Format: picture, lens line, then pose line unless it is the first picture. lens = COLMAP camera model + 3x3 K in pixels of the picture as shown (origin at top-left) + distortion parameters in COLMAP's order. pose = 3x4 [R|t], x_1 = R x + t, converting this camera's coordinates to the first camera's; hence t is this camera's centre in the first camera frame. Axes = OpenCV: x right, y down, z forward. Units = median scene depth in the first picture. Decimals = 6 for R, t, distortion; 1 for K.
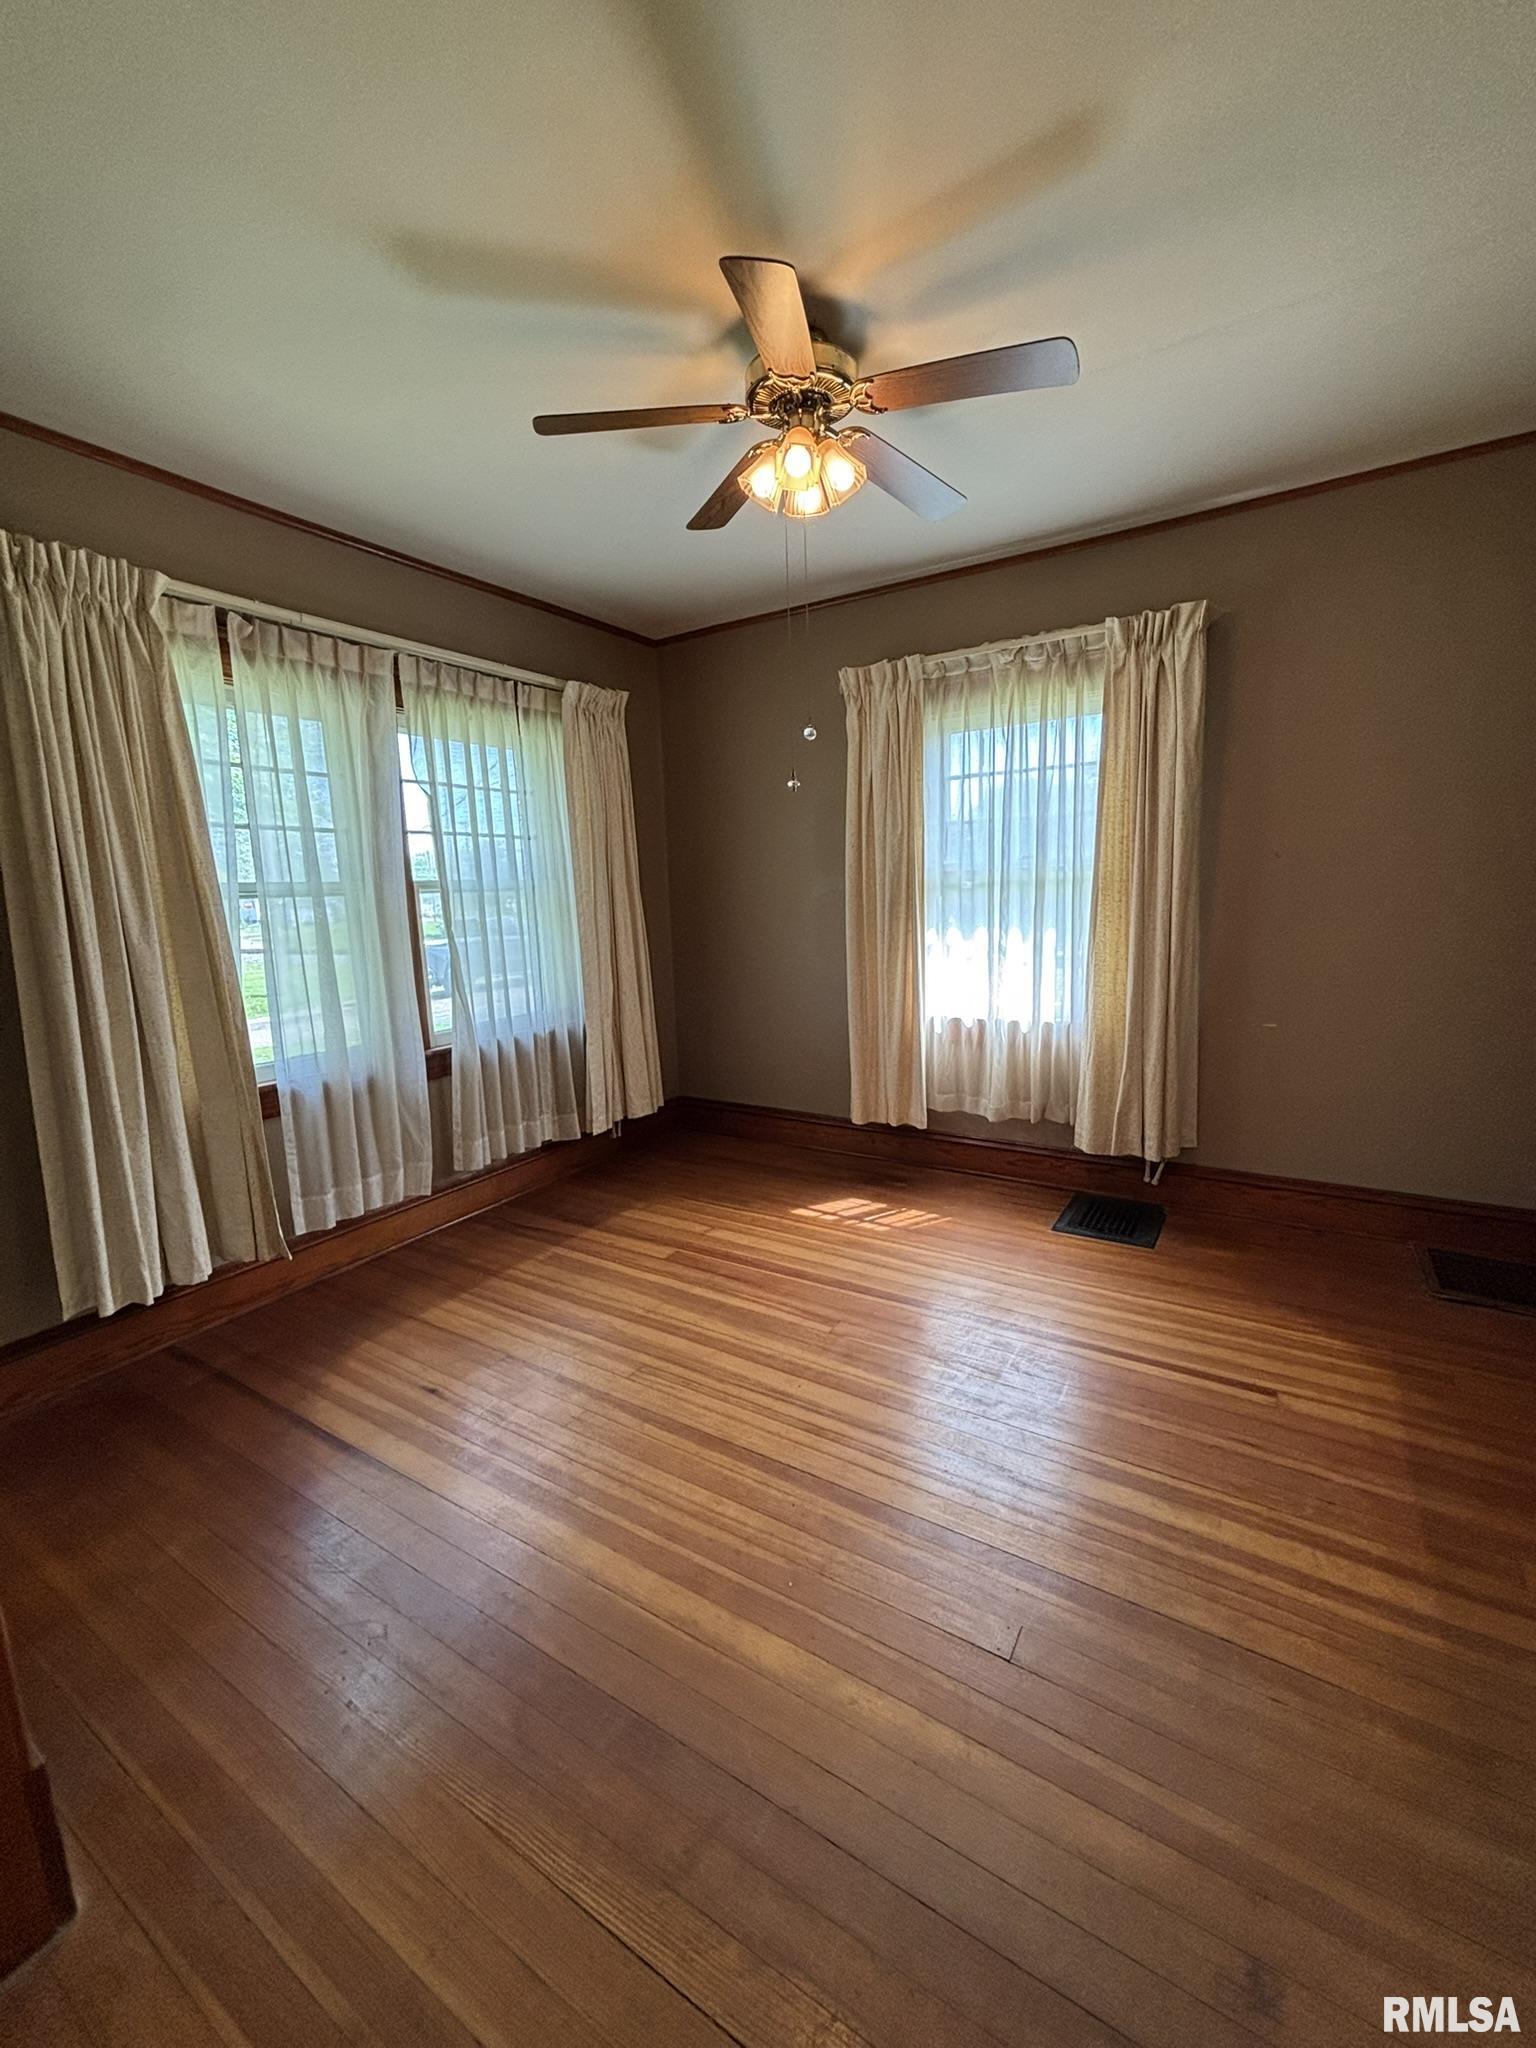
lens RADIAL K [[828.8, 0, 784.5], [0, 828.8, 1030.9], [0, 0, 1]] dist [0.003589, -0.001269]
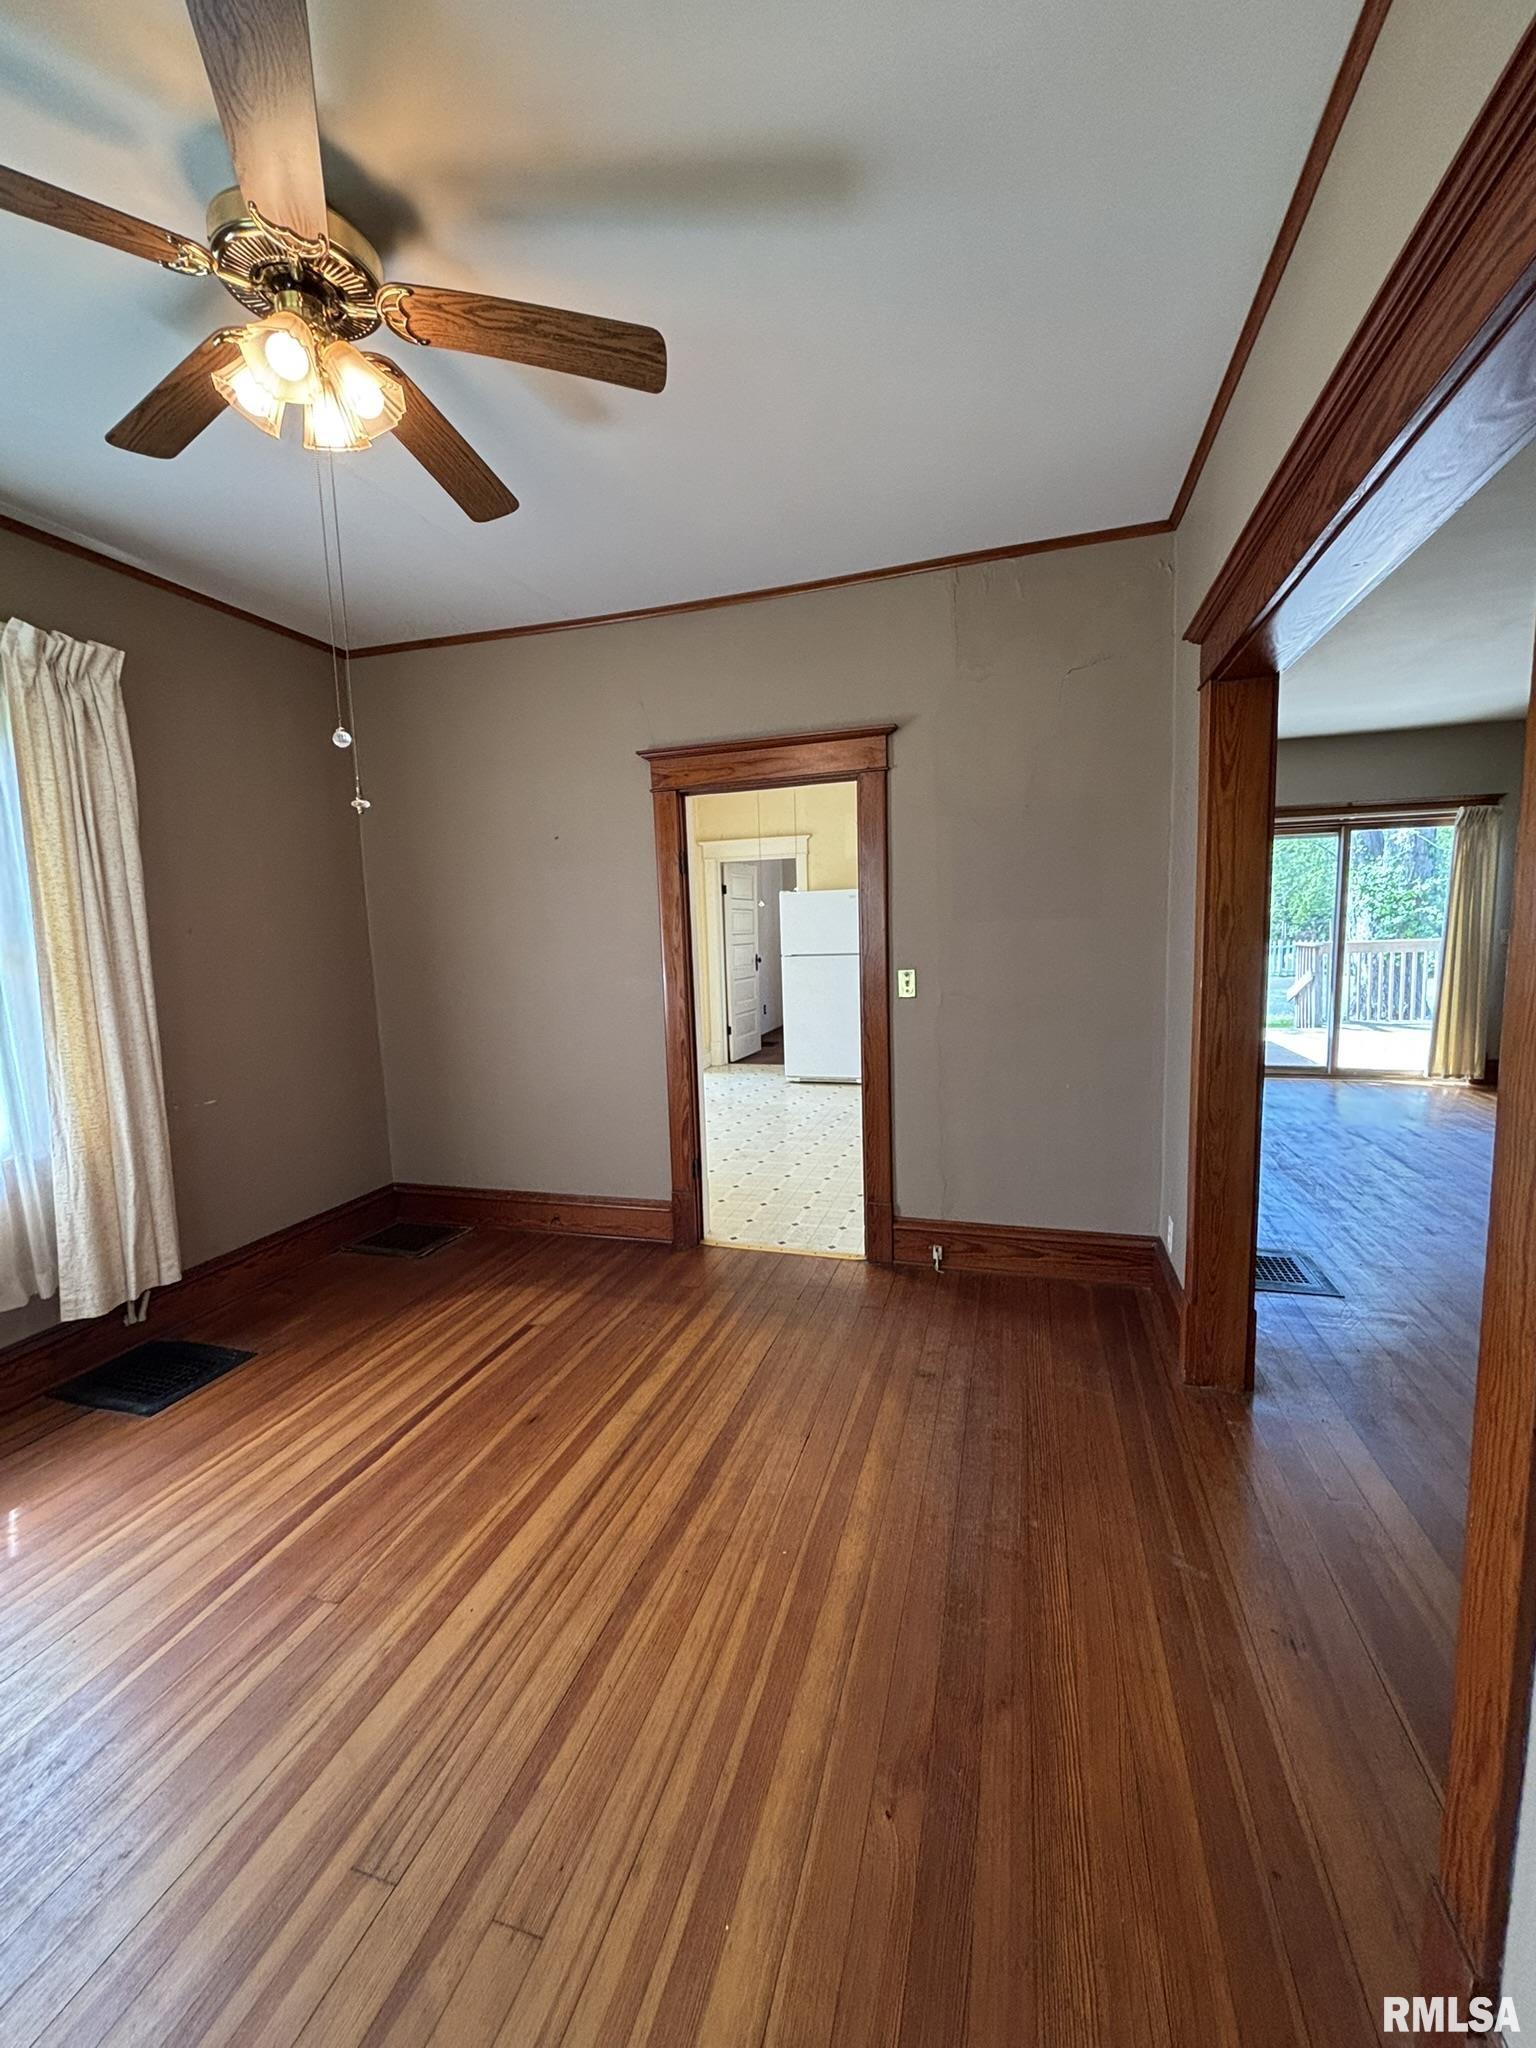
lens RADIAL K [[828.8, 0, 763.8], [0, 828.8, 1014.7], [0, 0, 1]] dist [0.003589, -0.001269]
pose [[-0.247081, -0.064908, 0.966818, -0.594871], [0.203107, 0.972121, 0.117170, -0.100228], [-0.947470, 0.225318, -0.227010, 0.654029]]
